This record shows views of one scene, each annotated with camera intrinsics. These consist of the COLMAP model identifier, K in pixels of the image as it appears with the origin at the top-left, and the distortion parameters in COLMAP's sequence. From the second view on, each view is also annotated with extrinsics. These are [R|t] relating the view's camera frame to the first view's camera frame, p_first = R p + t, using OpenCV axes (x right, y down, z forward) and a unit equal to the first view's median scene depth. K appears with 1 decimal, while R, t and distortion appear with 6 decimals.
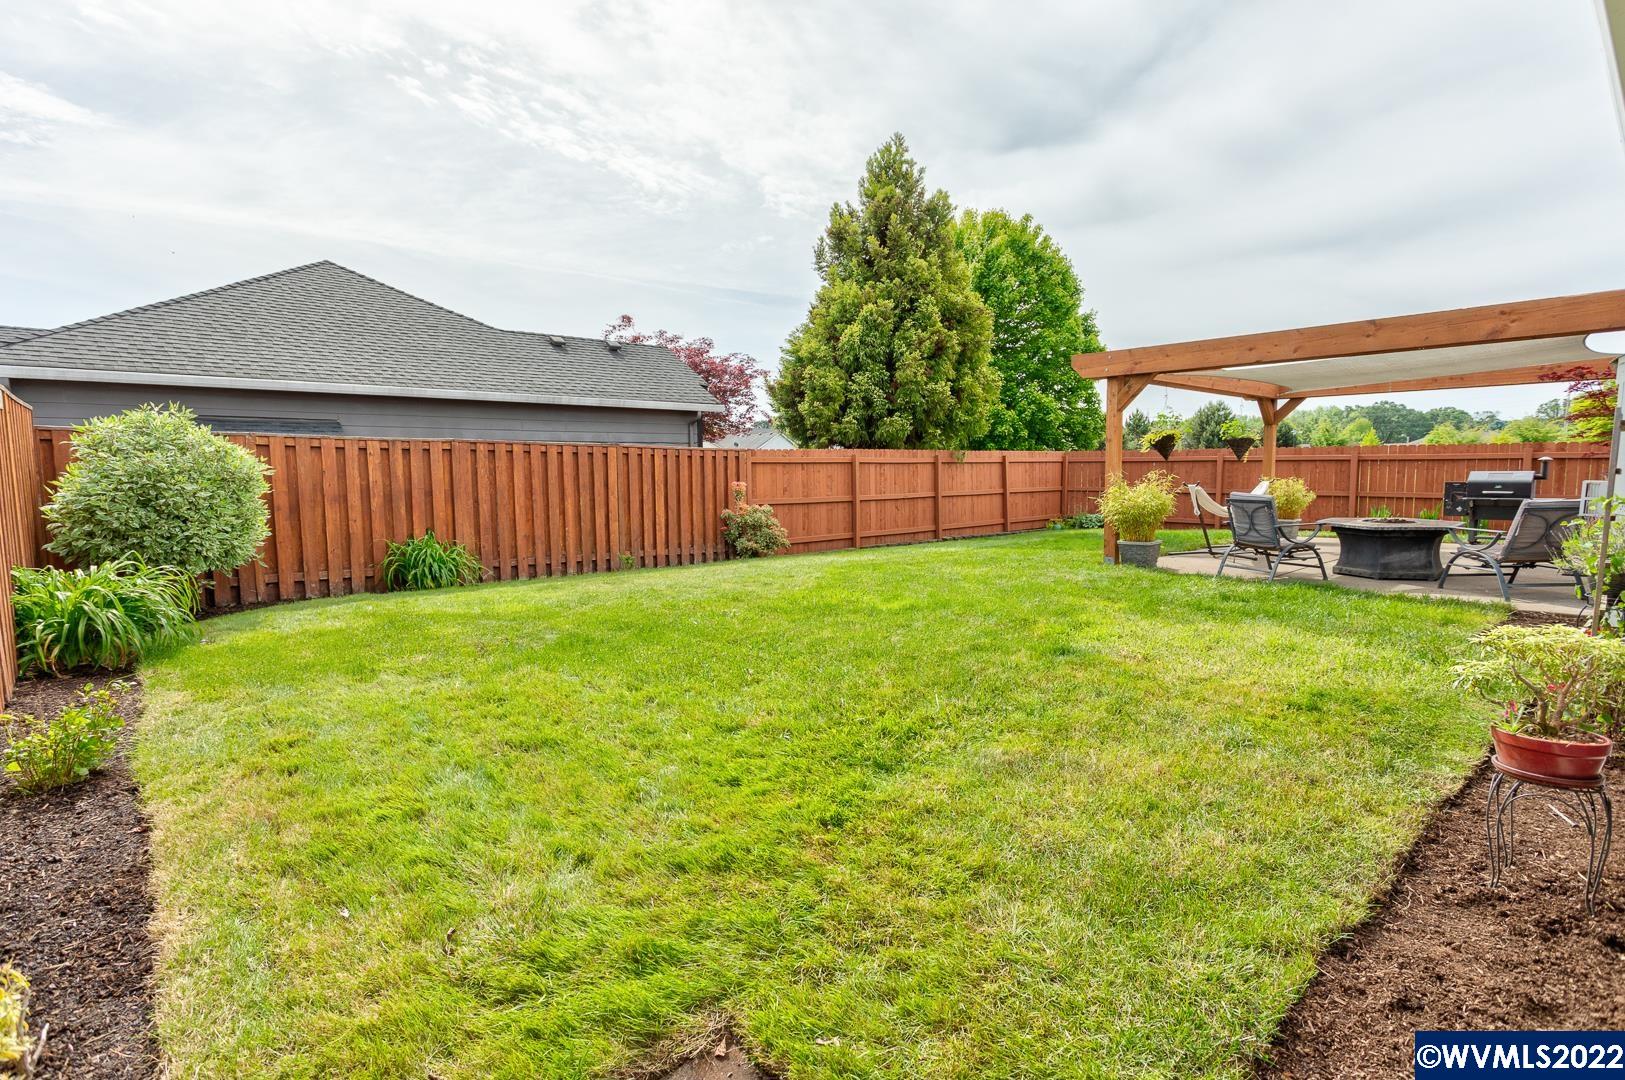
lens RADIAL K [[768.7, 0, 807.5], [0, 768.7, 537.4], [0, 0, 1]] dist [-0.001538, 0.003422]
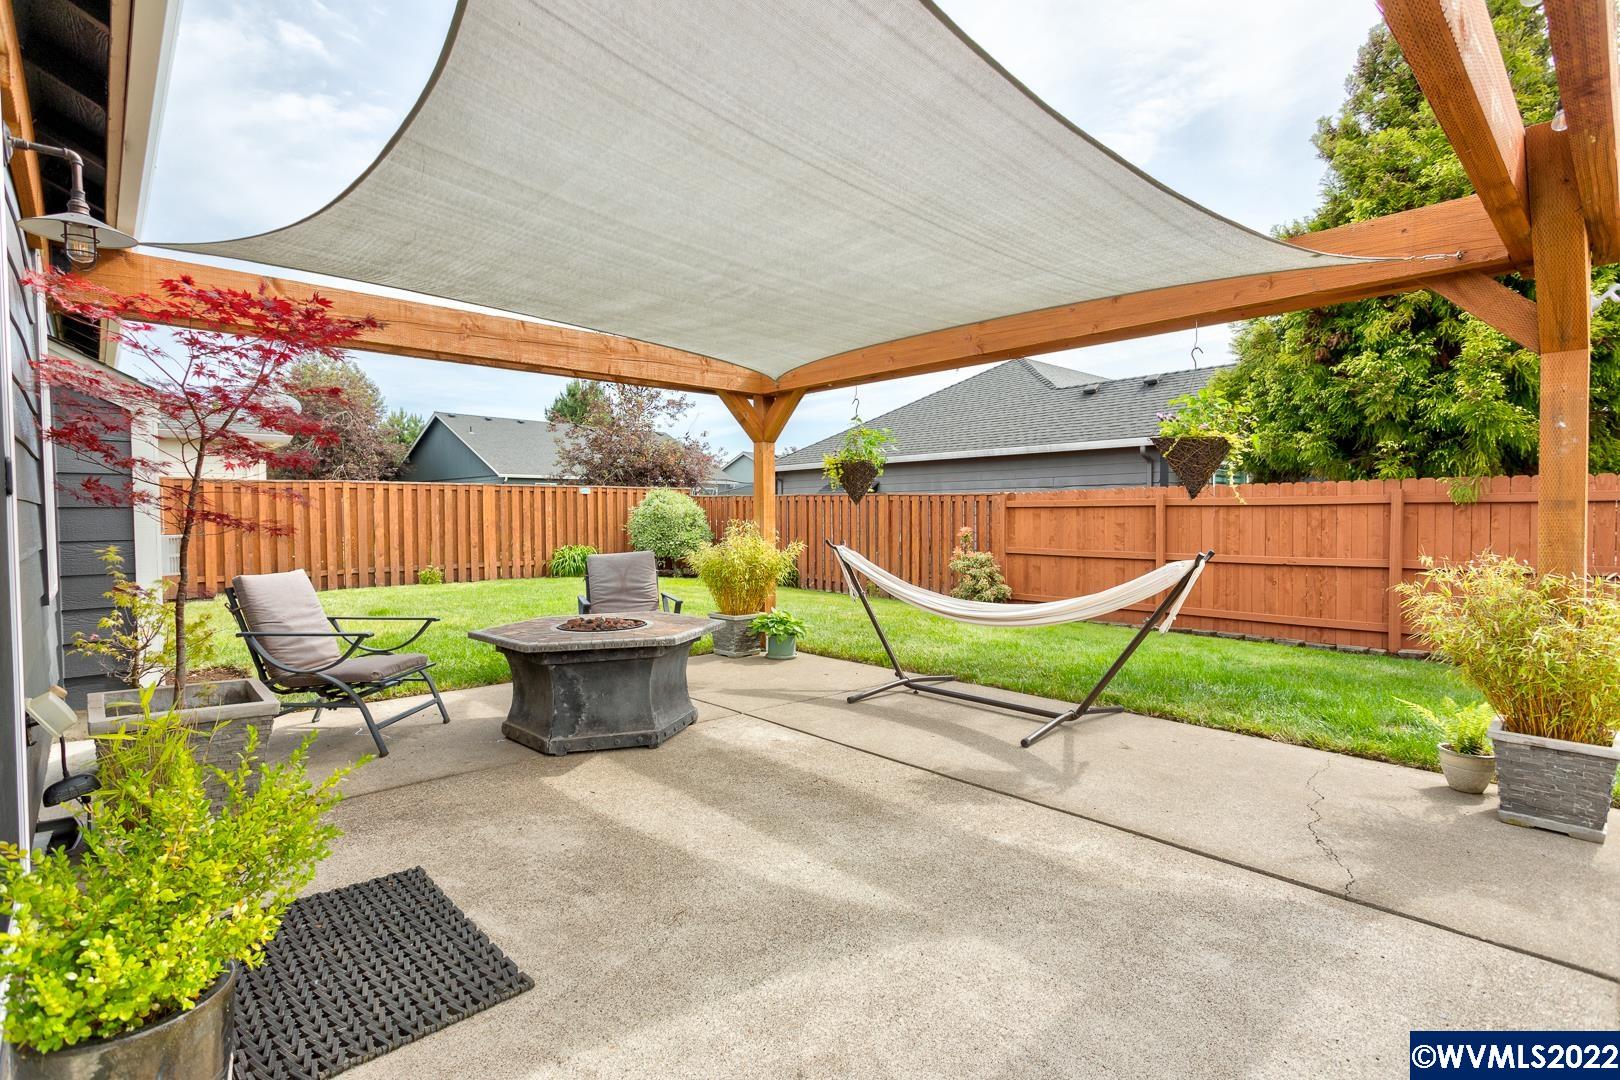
lens RADIAL K [[766.3, 0, 805.1], [0, 766.3, 537.5], [0, 0, 1]] dist [-0.001538, 0.003422]
pose [[0.011444, 0.038062, -0.999210, 0.723776], [-0.087636, 0.995468, 0.036915, -0.062665], [0.996087, 0.087144, 0.014727, 0.633035]]
